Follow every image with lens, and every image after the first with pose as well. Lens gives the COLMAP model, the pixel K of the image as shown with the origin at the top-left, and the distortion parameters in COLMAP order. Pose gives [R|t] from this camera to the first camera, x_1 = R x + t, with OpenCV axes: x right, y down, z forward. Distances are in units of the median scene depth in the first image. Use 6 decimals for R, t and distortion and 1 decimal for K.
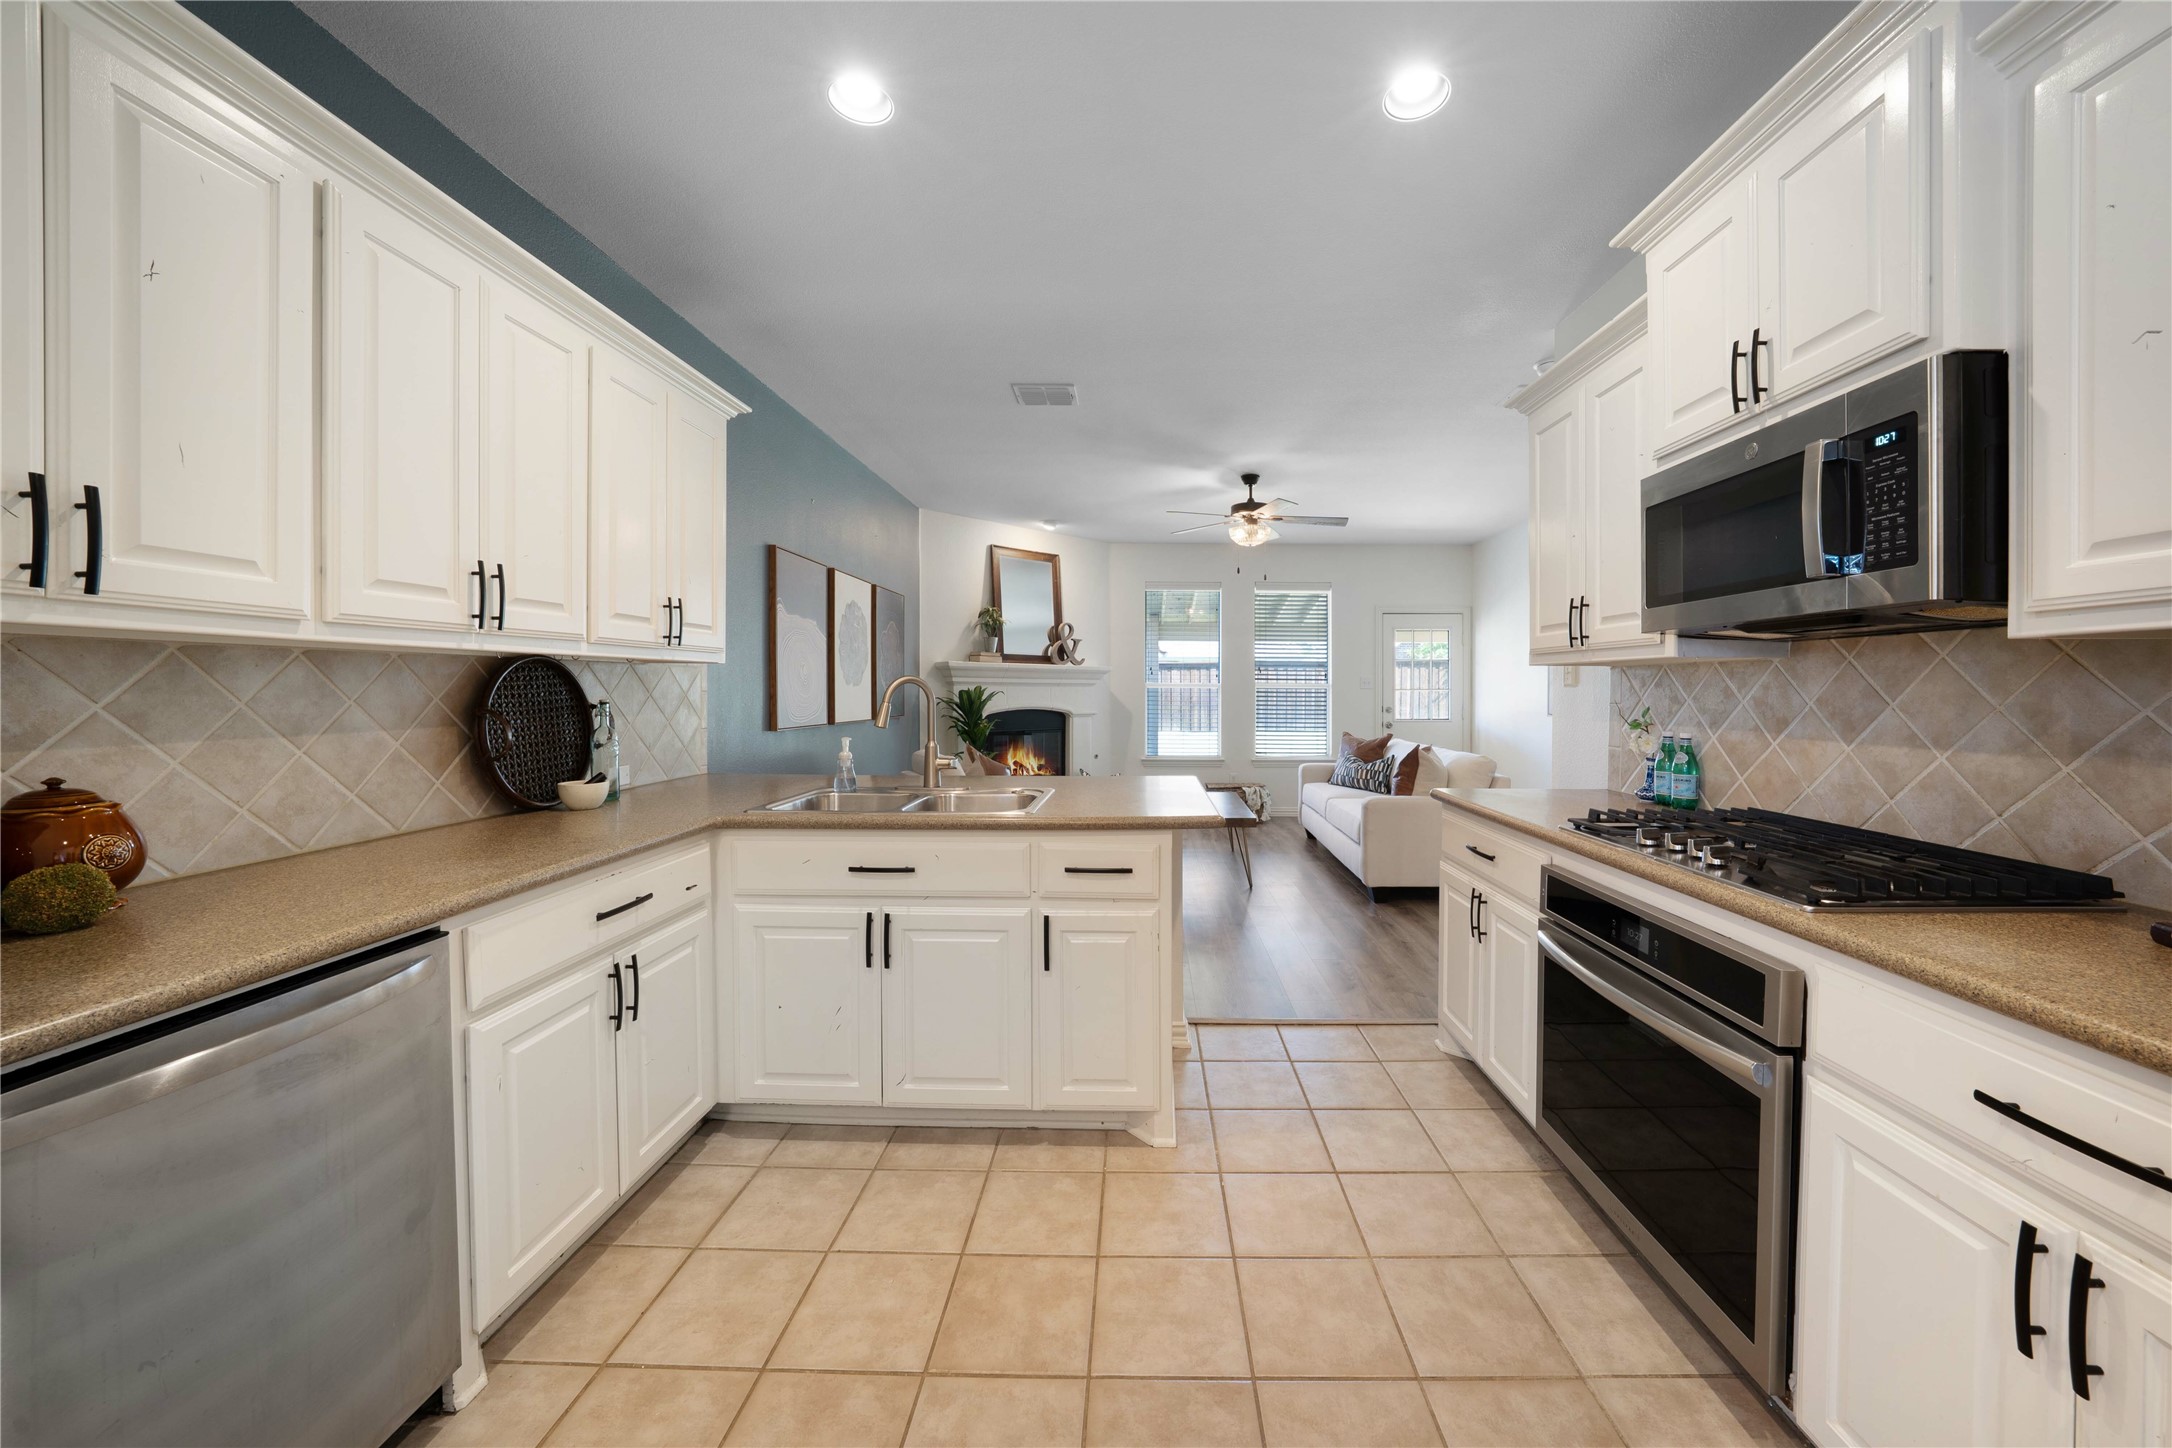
lens RADIAL K [[766.6, 0, 1132.0], [0, 766.6, 694.4], [0, 0, 1]] dist [-0.020016, 0.000321]
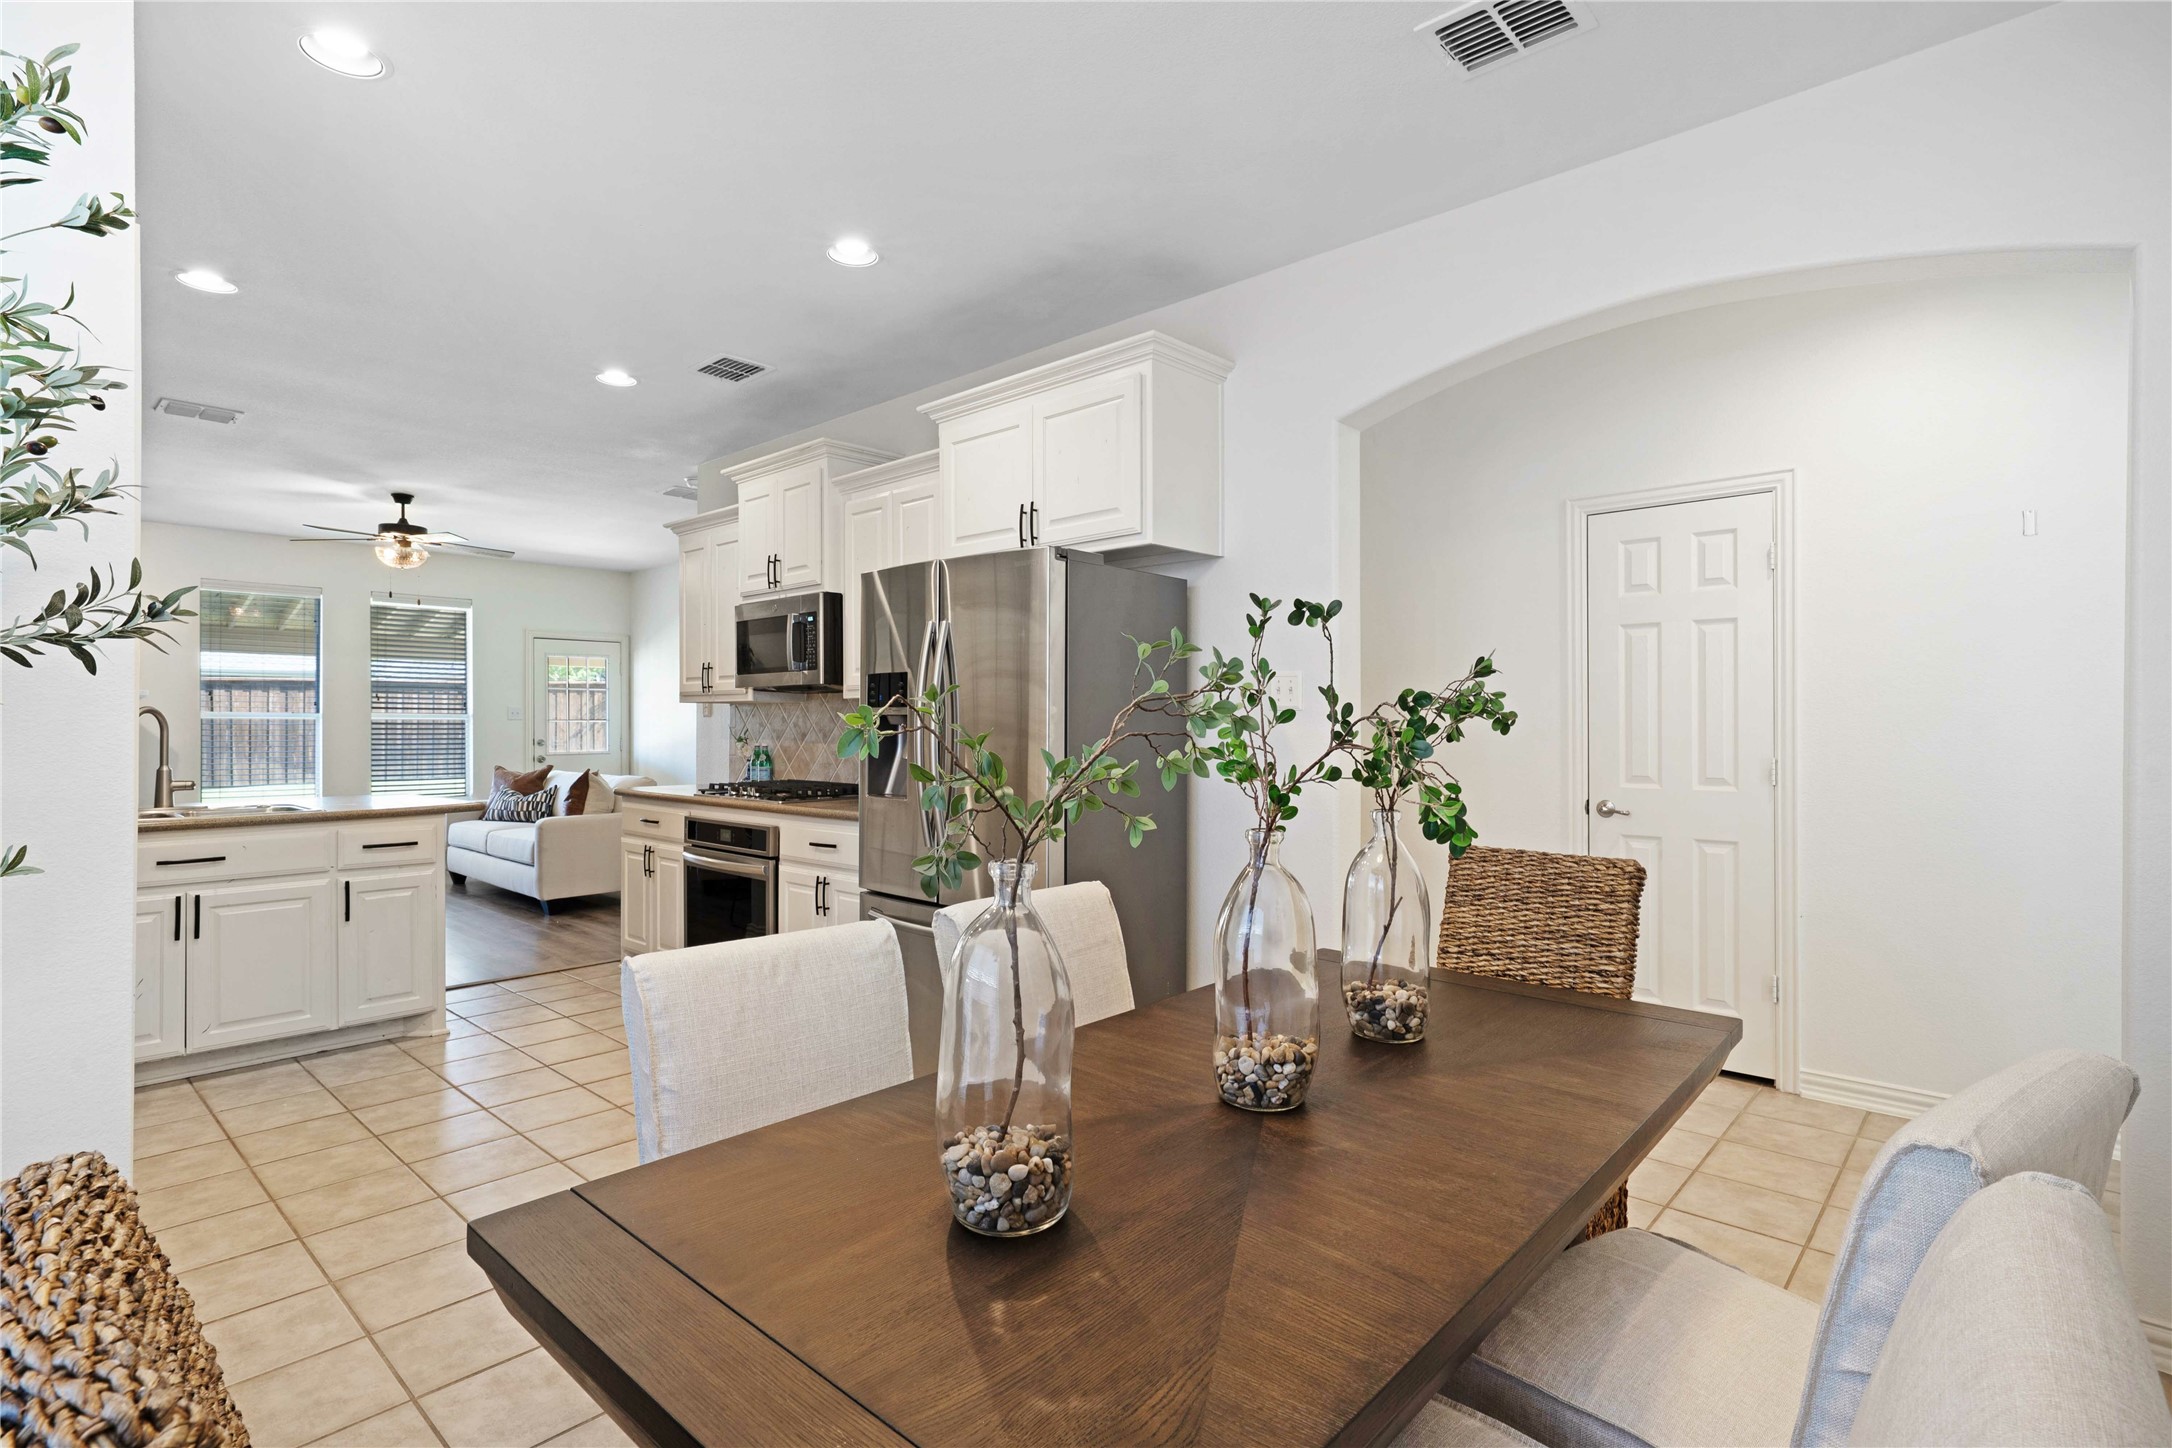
lens RADIAL K [[1055.4, 0, 1076.2], [0, 1055.4, 718.8], [0, 0, 1]] dist [-0.004197, -0.000460]
pose [[0.675828, -0.001966, 0.737057, -0.564577], [0.008918, 0.999945, -0.005510, 0.014609], [-0.737005, 0.010296, 0.675808, -1.146982]]
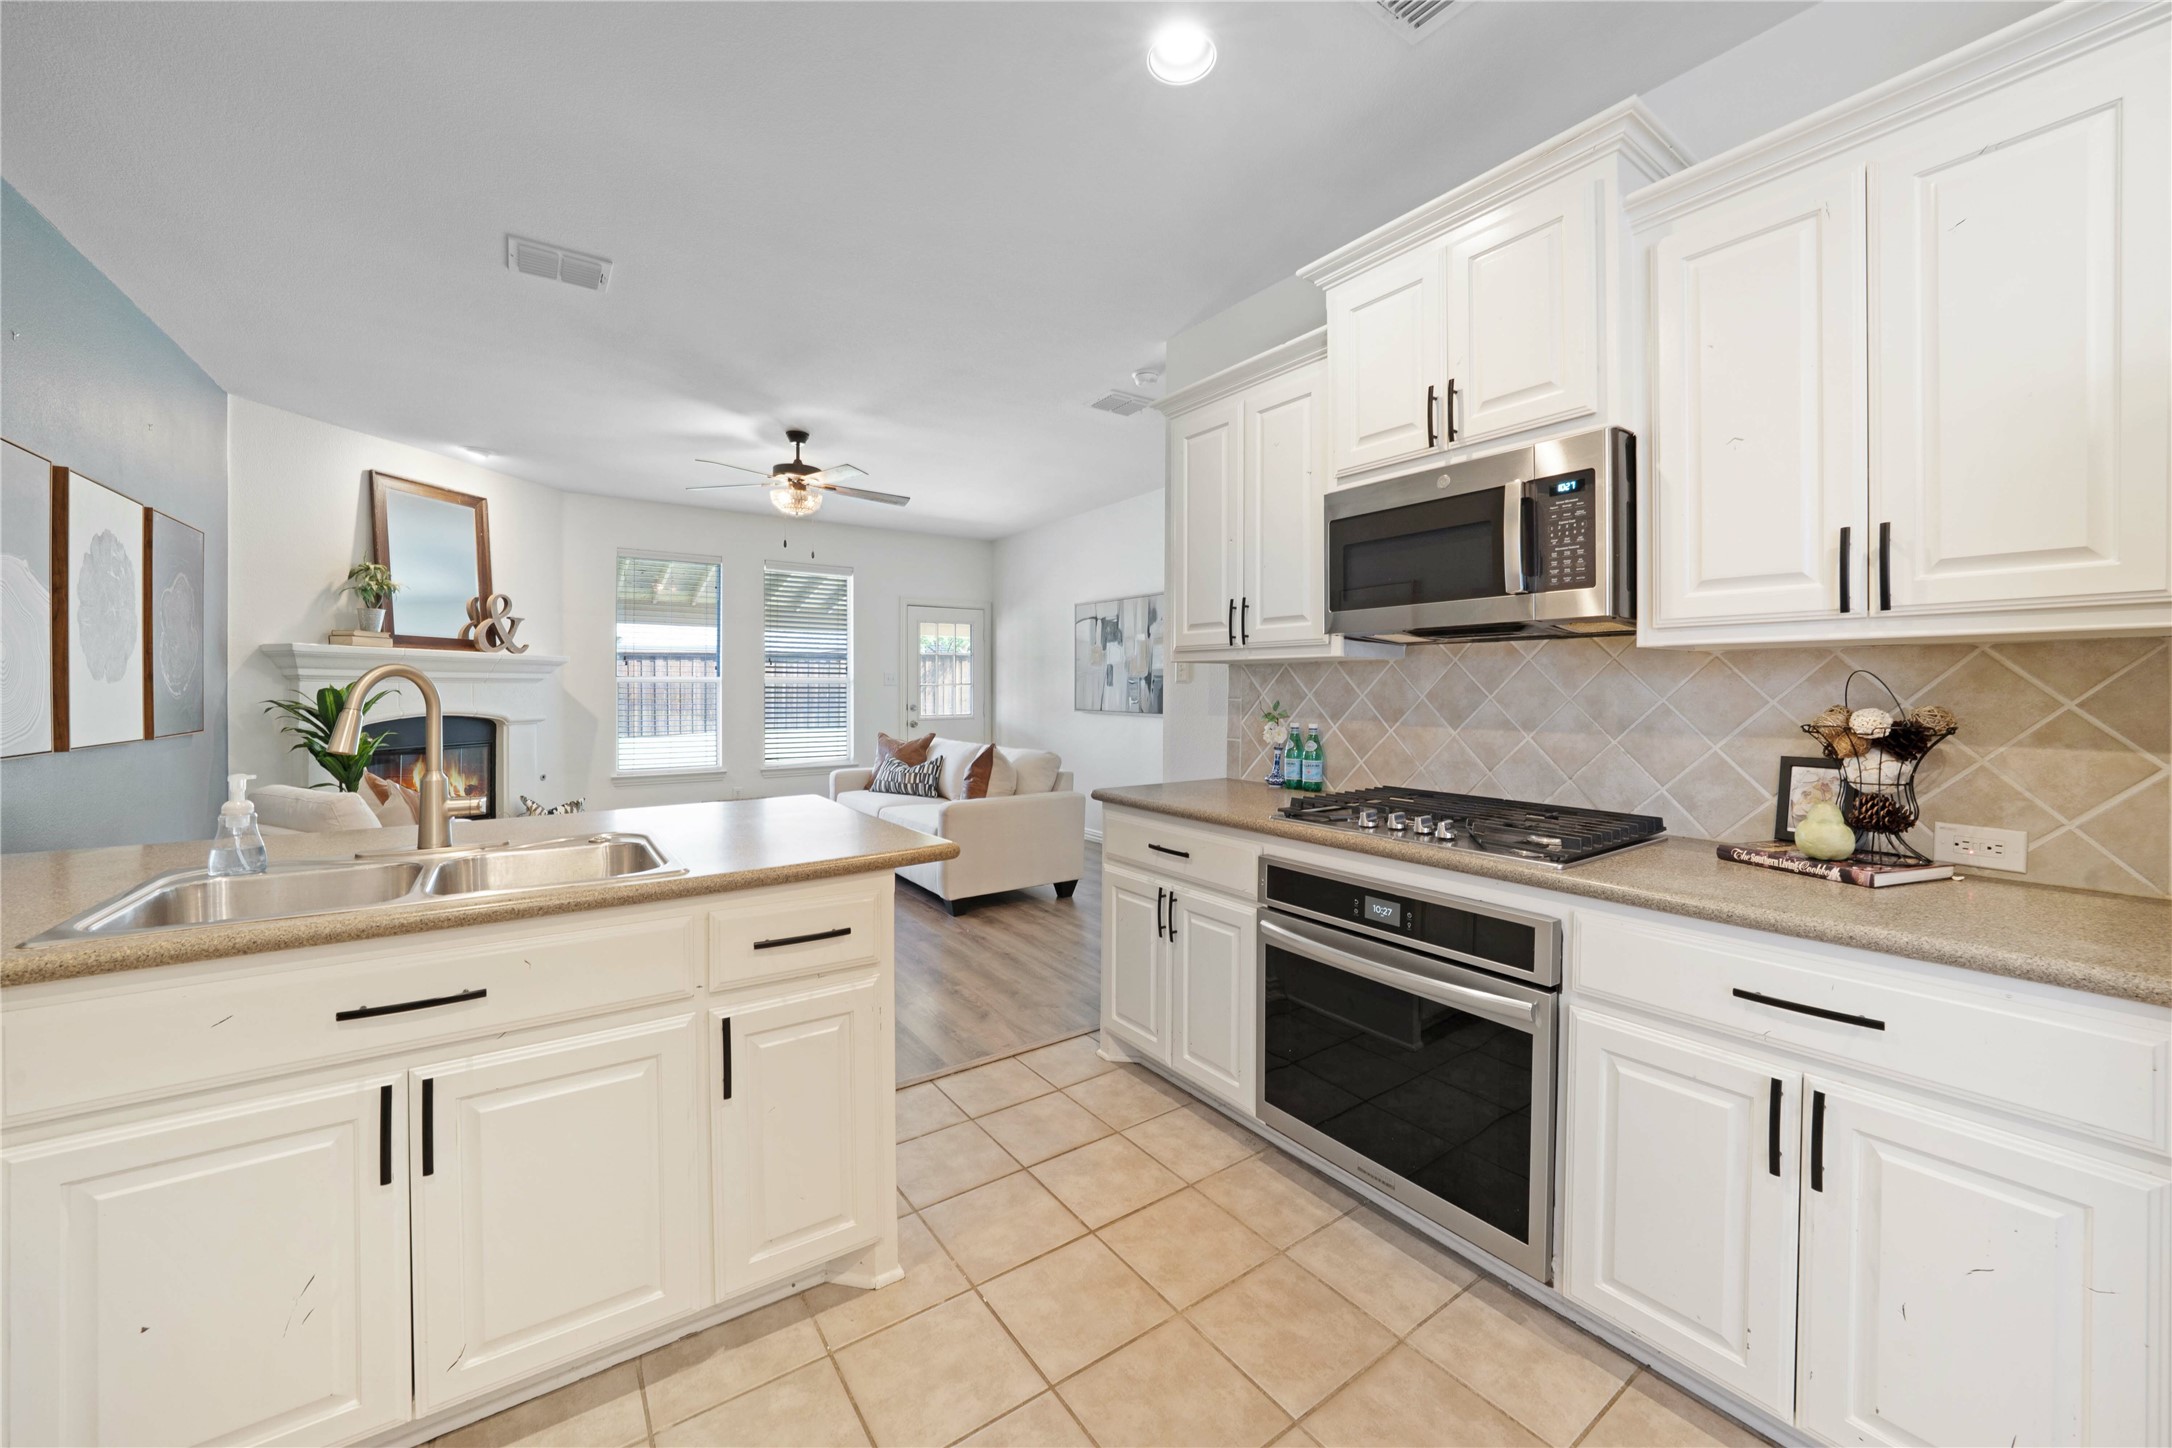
lens RADIAL K [[811.6, 0, 1093.2], [0, 811.6, 685.7], [0, 0, 1]] dist [-0.026413, 0.000086]
pose [[0.809742, -0.001056, 0.586785, -0.240031], [0.005205, 0.999972, -0.005383, -0.001145], [-0.586763, 0.007413, 0.809725, 0.206538]]
